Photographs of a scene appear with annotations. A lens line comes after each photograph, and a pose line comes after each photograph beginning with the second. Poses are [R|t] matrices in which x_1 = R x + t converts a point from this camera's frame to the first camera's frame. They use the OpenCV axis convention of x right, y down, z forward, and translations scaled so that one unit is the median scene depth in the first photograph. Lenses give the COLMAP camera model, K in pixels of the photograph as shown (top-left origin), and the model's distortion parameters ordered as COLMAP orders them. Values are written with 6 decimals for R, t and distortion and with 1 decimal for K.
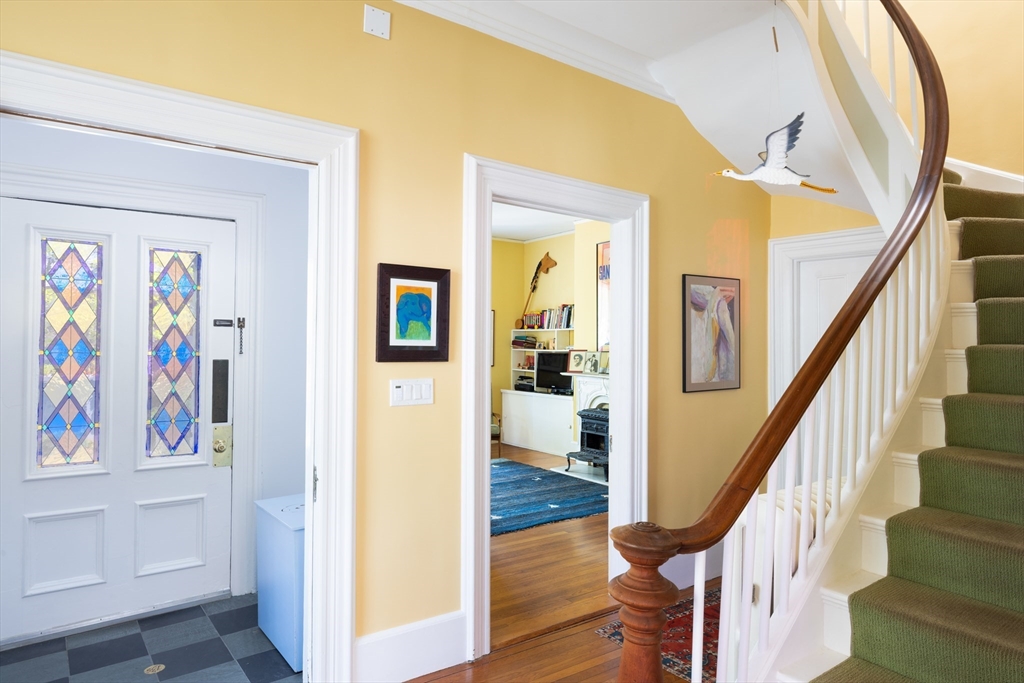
lens RADIAL K [[637.9, 0, 517.3], [0, 637.9, 343.1], [0, 0, 1]] dist [-0.002342, -0.000552]
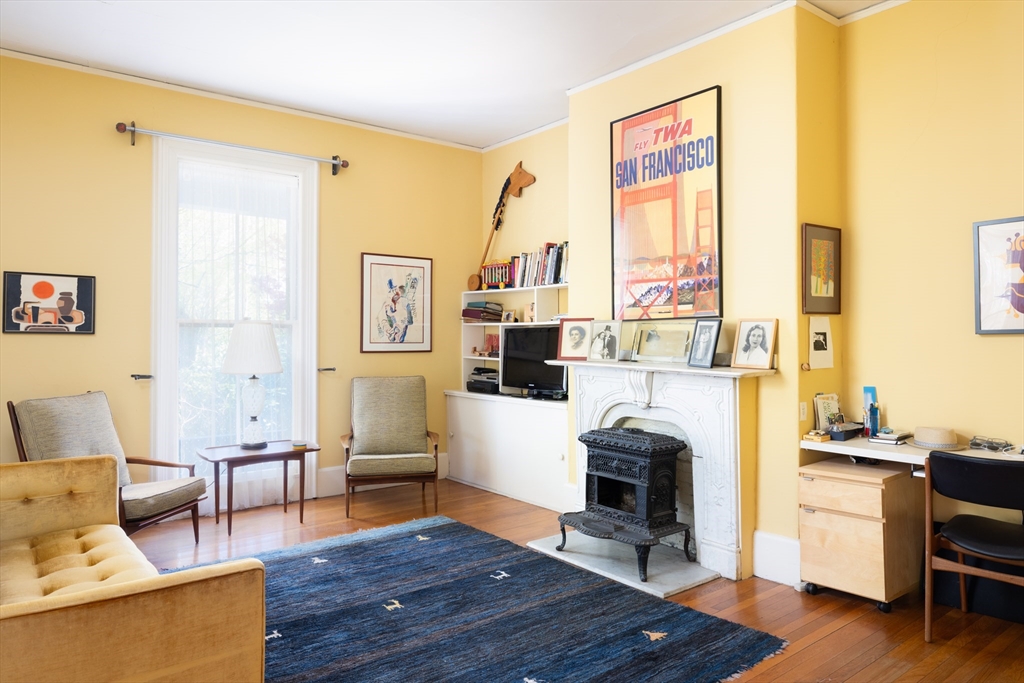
lens RADIAL K [[672.0, 0, 508.9], [0, 672.0, 339.6], [0, 0, 1]] dist [-0.002272, -0.000264]
pose [[0.999575, -0.005870, 0.028550, 0.018610], [0.005710, 0.999968, 0.005659, 0.022778], [-0.028582, -0.005493, 0.999576, 0.386609]]
